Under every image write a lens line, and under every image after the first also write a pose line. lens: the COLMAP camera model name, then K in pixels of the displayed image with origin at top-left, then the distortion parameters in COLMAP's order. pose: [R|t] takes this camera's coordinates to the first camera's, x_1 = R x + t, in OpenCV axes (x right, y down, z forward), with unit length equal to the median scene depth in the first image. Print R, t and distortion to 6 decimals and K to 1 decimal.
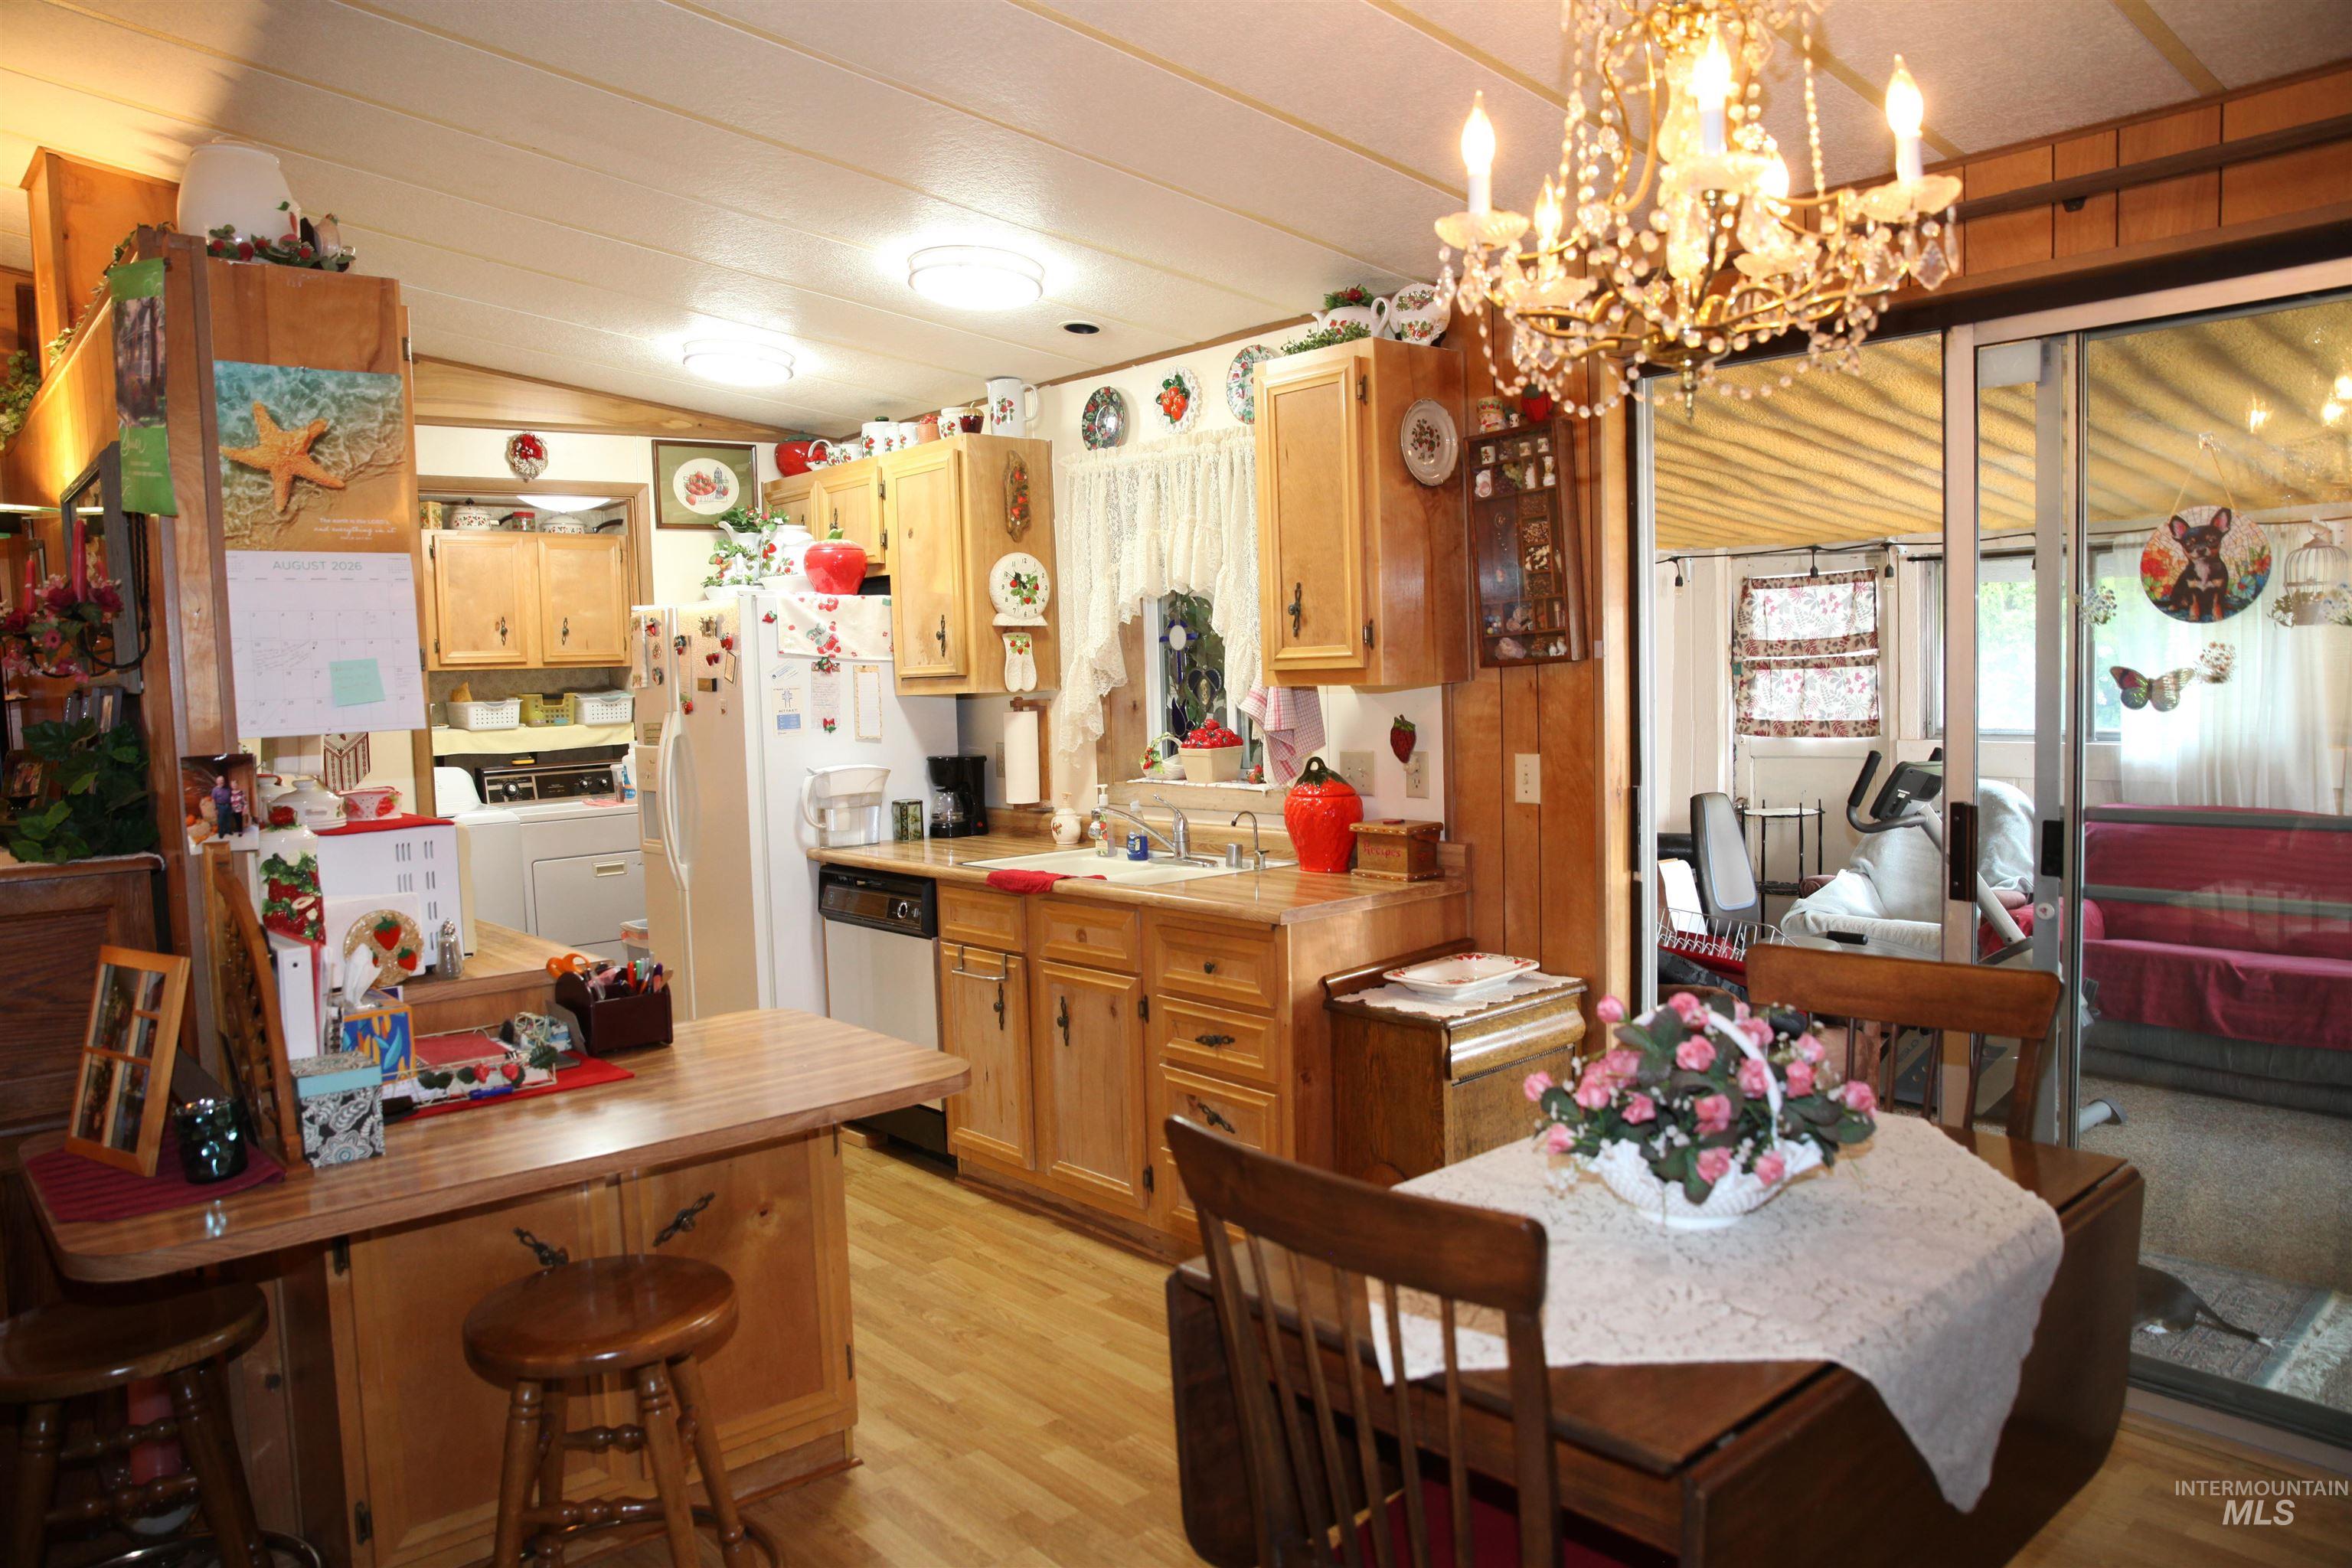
lens RADIAL K [[1592.4, 0, 1176.0], [0, 1592.4, 784.0], [0, 0, 1]] dist [-0.118743, 0.087865]
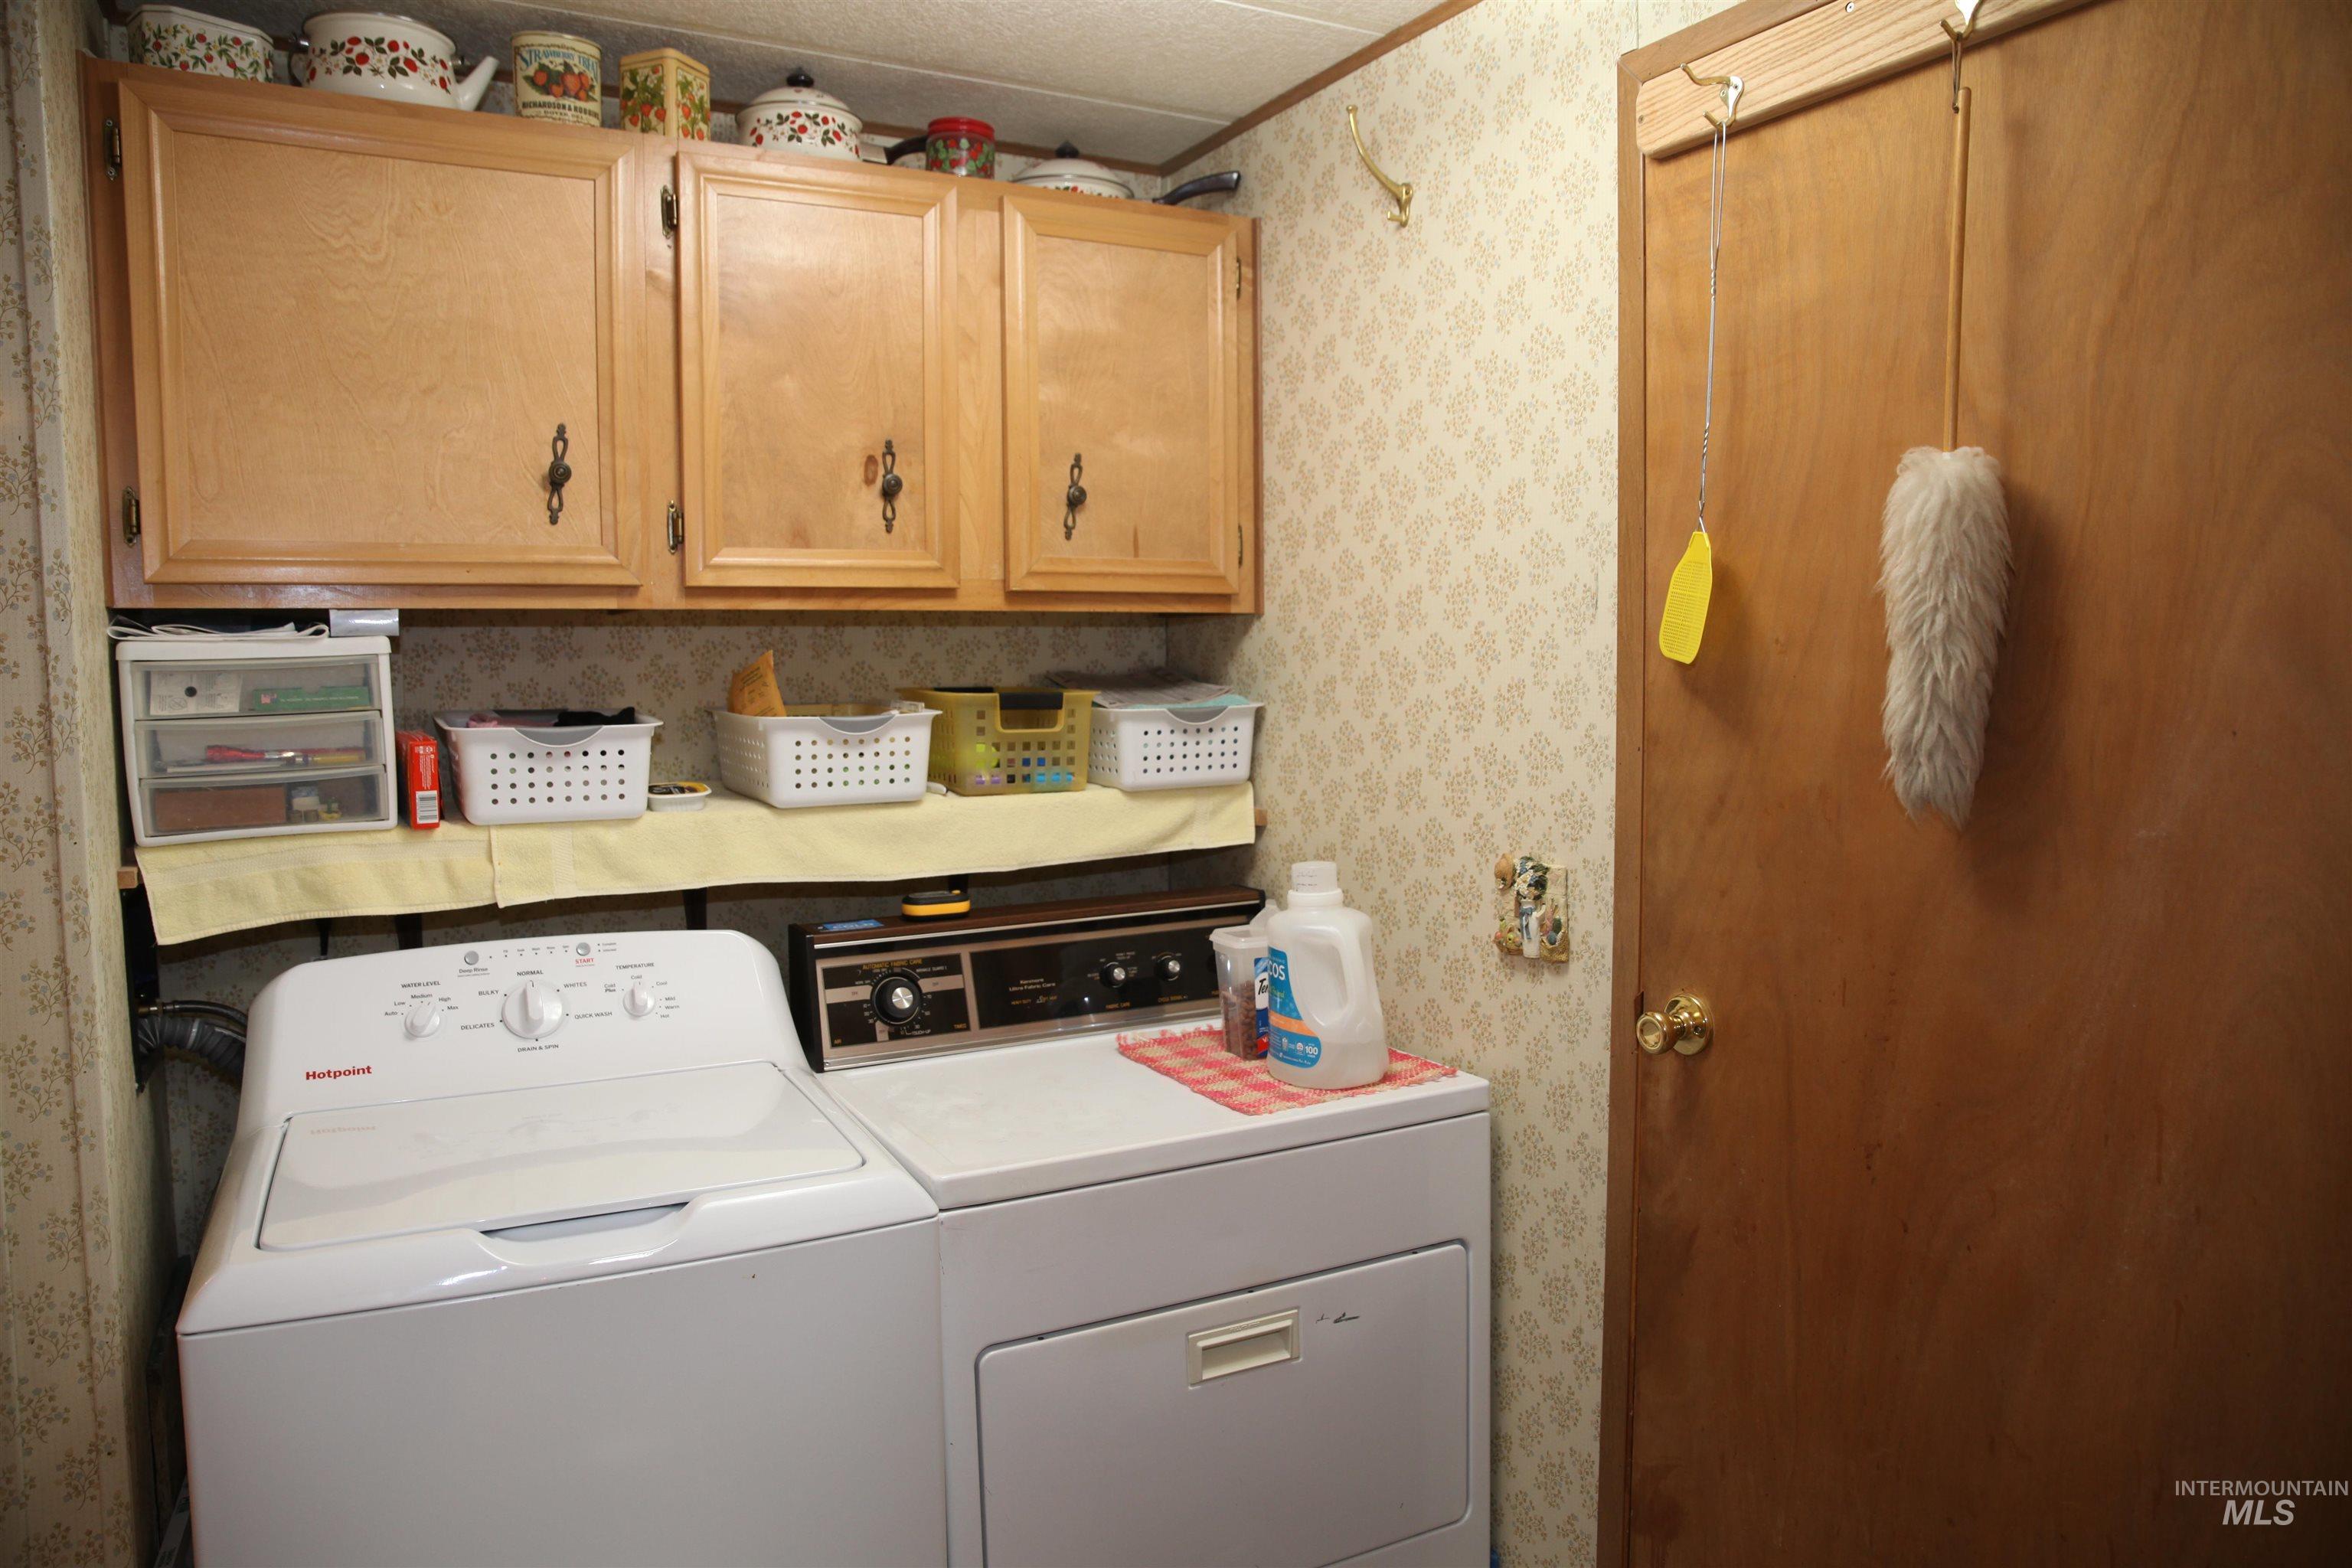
lens RADIAL K [[1592.4, 0, 1176.0], [0, 1592.4, 784.0], [0, 0, 1]] dist [-0.118743, 0.087865]
pose [[0.976943, 0.036870, -0.210290, -0.428979], [-0.034456, 0.999292, 0.015133, -0.063892], [0.210699, -0.007538, 0.977522, 0.984853]]
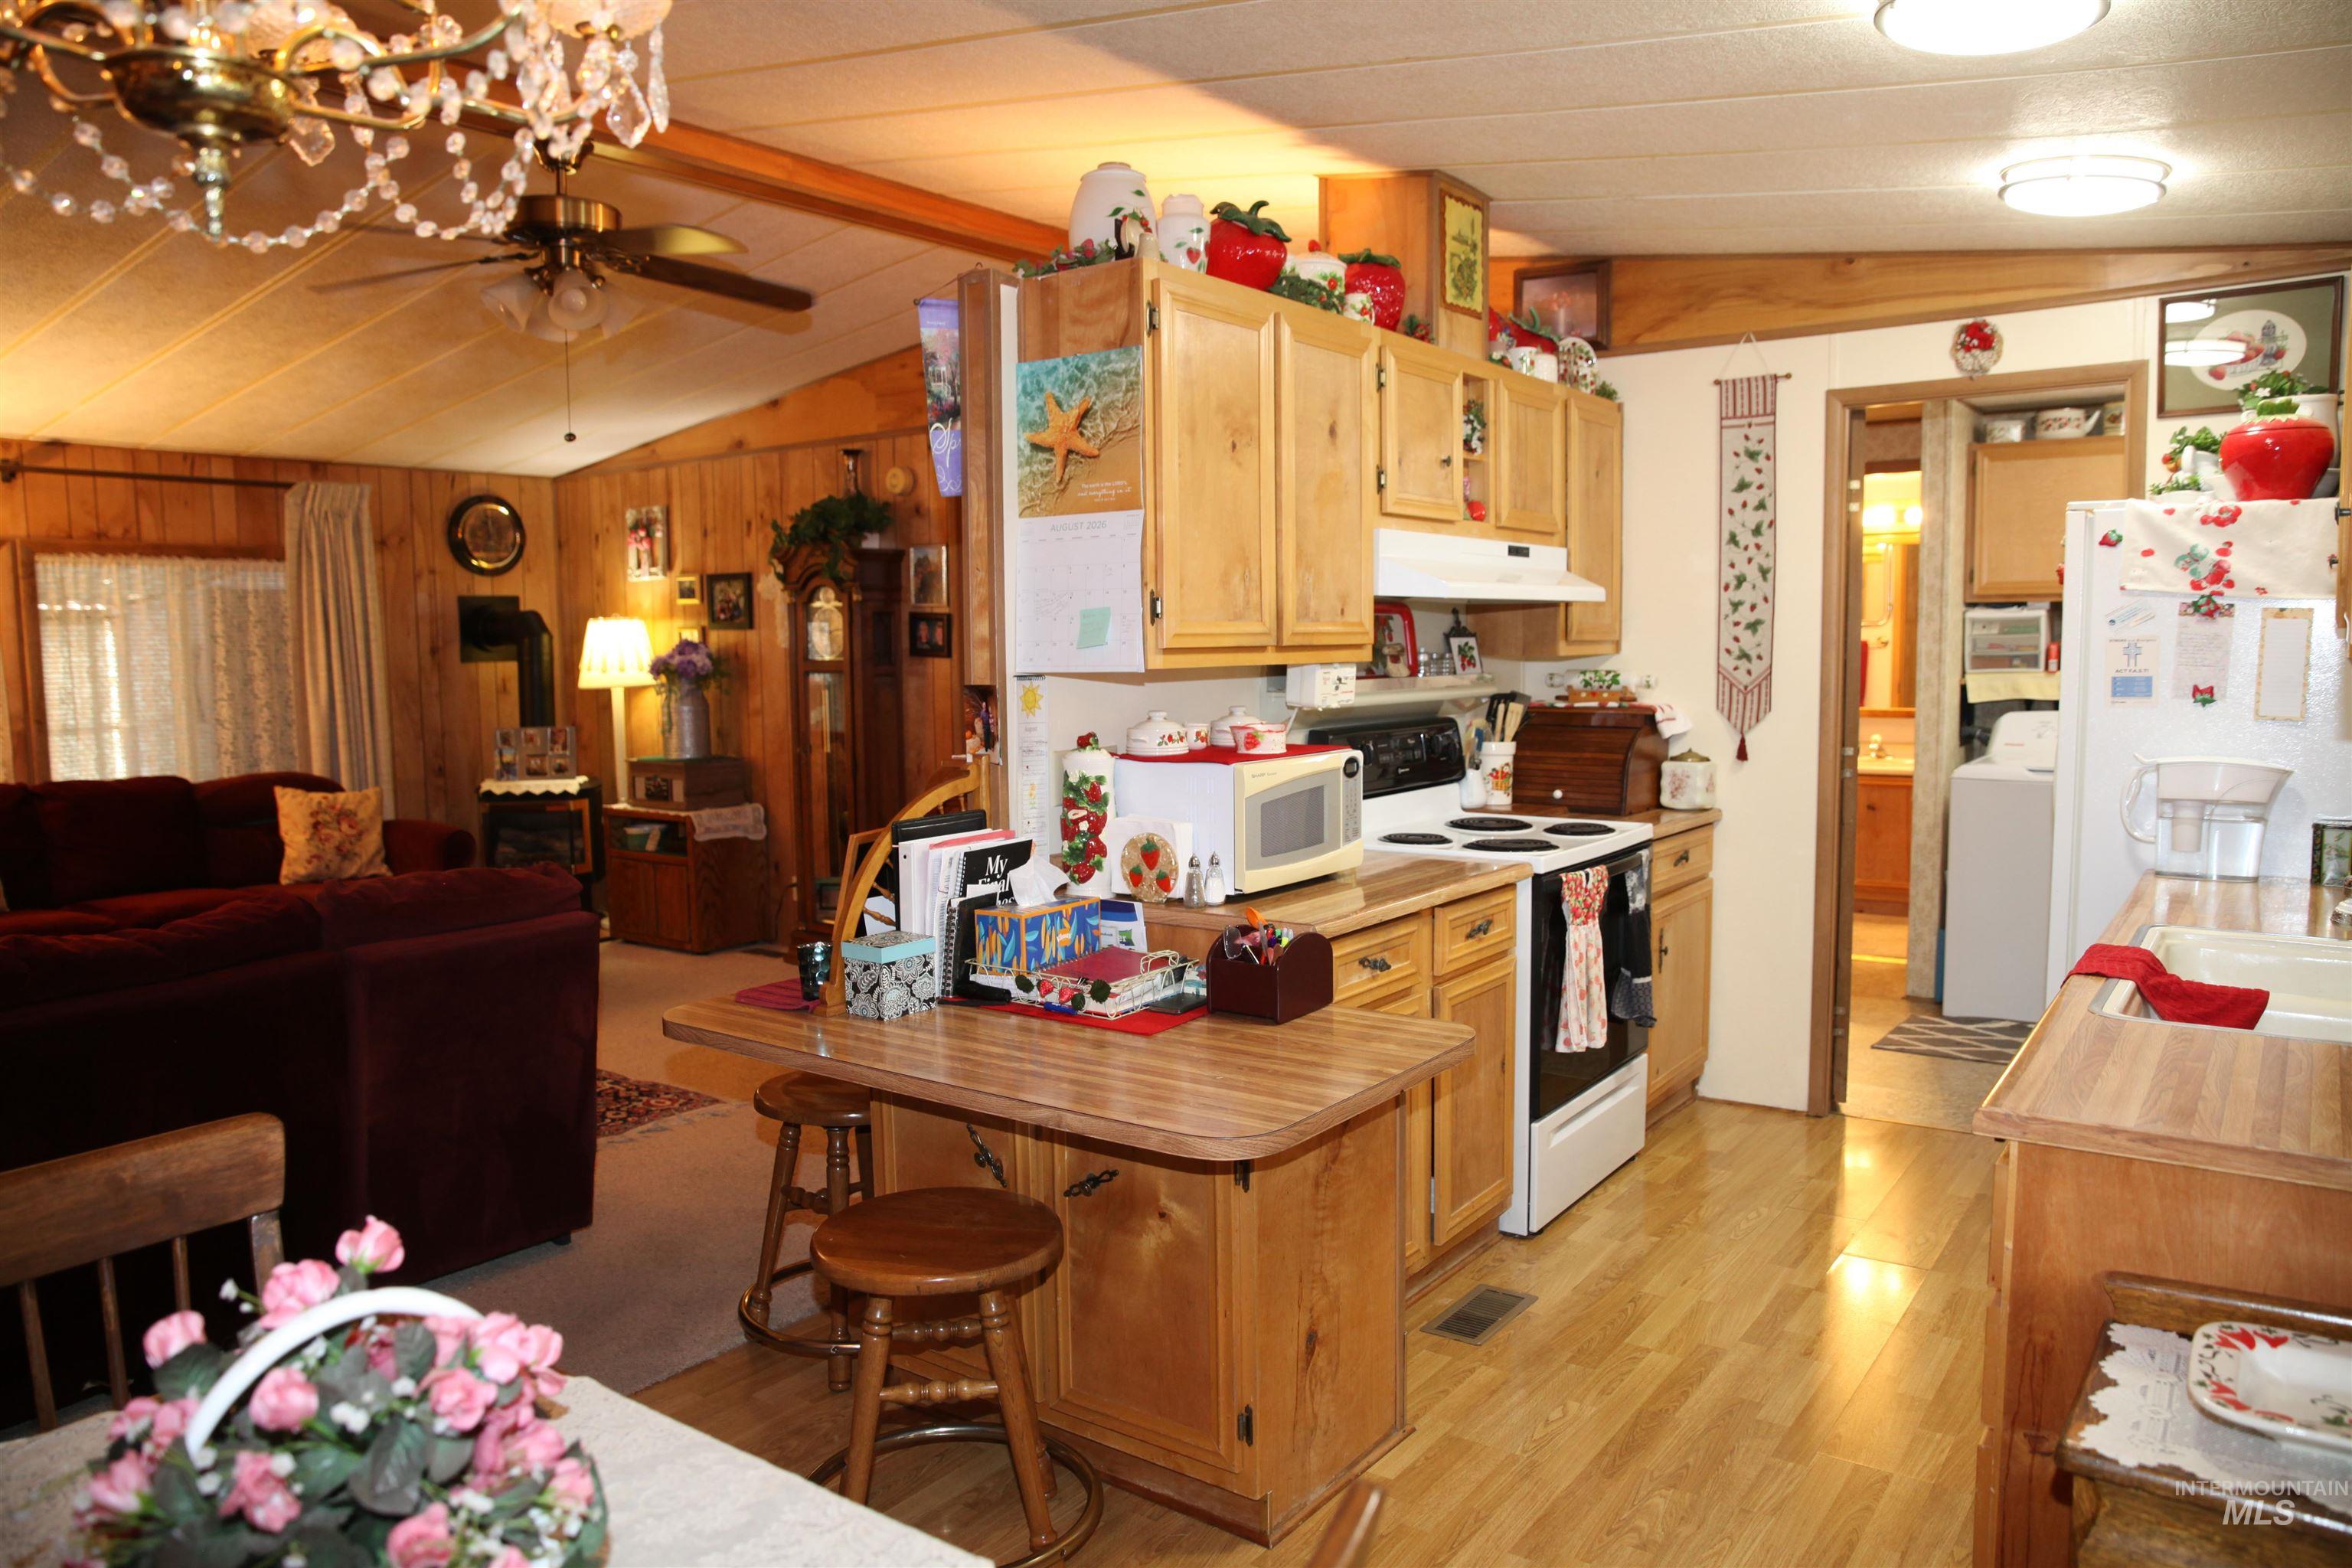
lens RADIAL K [[1592.4, 0, 1176.0], [0, 1592.4, 784.0], [0, 0, 1]] dist [-0.118743, 0.087865]
pose [[0.220558, 0.118617, -0.968134, 0.315371], [-0.062325, 0.992263, 0.107375, -0.041106], [0.973381, 0.036656, 0.226244, 0.405556]]
